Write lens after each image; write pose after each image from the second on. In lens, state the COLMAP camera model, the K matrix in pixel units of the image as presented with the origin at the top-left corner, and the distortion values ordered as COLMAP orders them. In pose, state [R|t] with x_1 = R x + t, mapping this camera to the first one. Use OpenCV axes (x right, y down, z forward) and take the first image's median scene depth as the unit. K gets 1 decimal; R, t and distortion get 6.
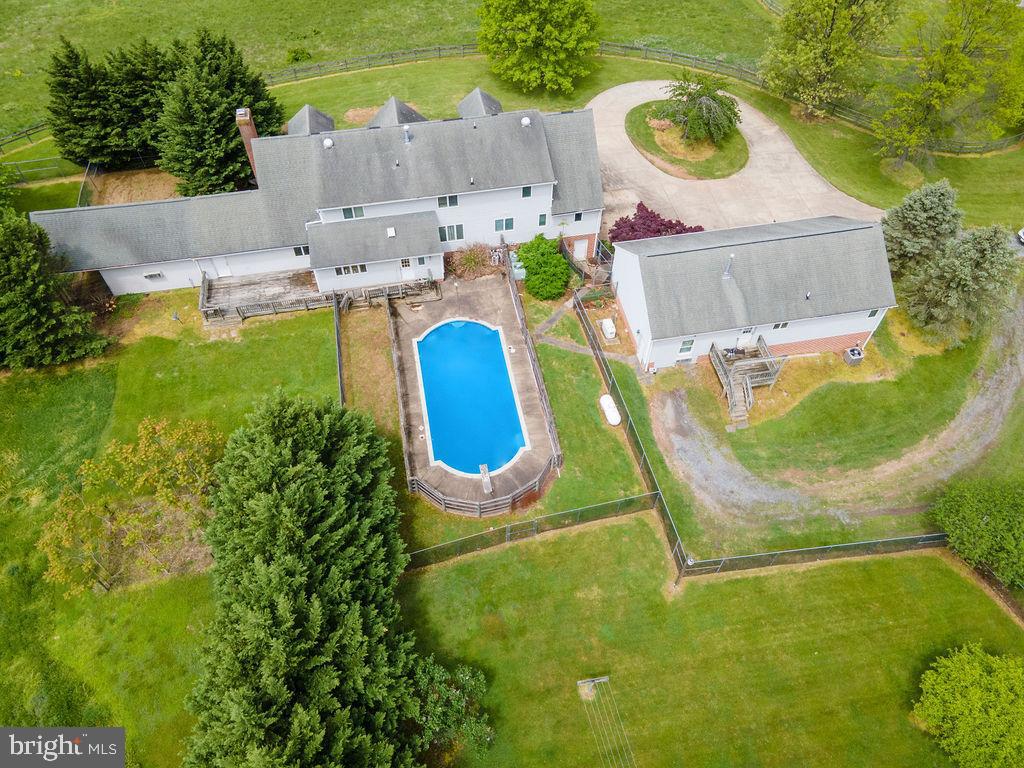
lens RADIAL K [[745.3, 0, 511.7], [0, 745.3, 378.0], [0, 0, 1]] dist [0.033283, 0.017959]
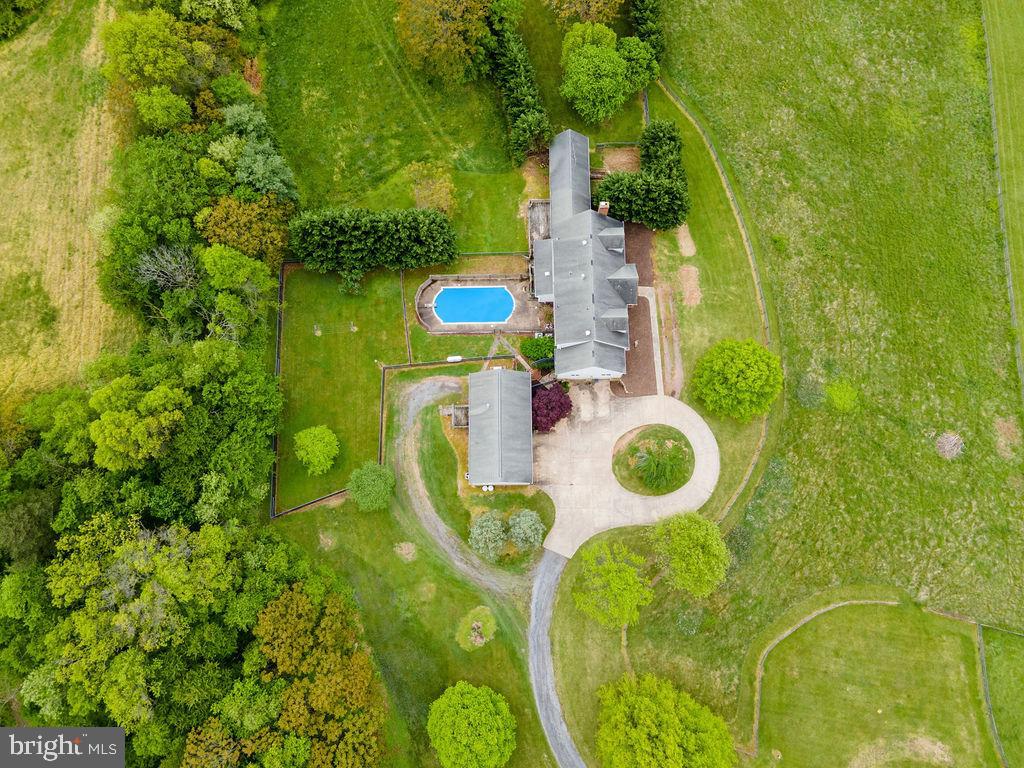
lens RADIAL K [[745.3, 0, 504.8], [0, 745.3, 381.9], [0, 0, 1]] dist [0.033283, 0.017959]
pose [[-0.174405, 0.963545, -0.202887, 0.635740], [-0.767888, -0.004110, 0.640571, -1.560482], [0.616385, 0.267513, 0.740612, -0.645301]]
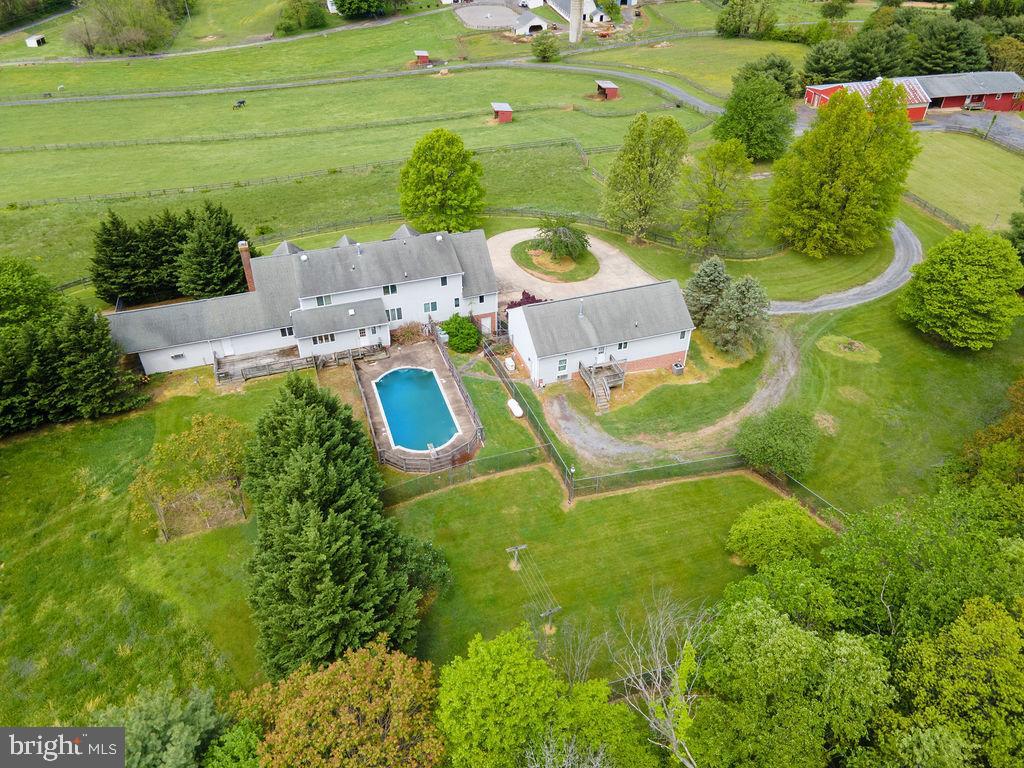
lens RADIAL K [[745.3, 0, 510.7], [0, 745.3, 379.0], [0, 0, 1]] dist [0.033283, 0.017959]
pose [[0.990559, -0.085519, 0.107140, -0.024191], [0.111059, 0.958798, -0.261482, 0.345944], [-0.080363, 0.270912, 0.959244, -0.372693]]
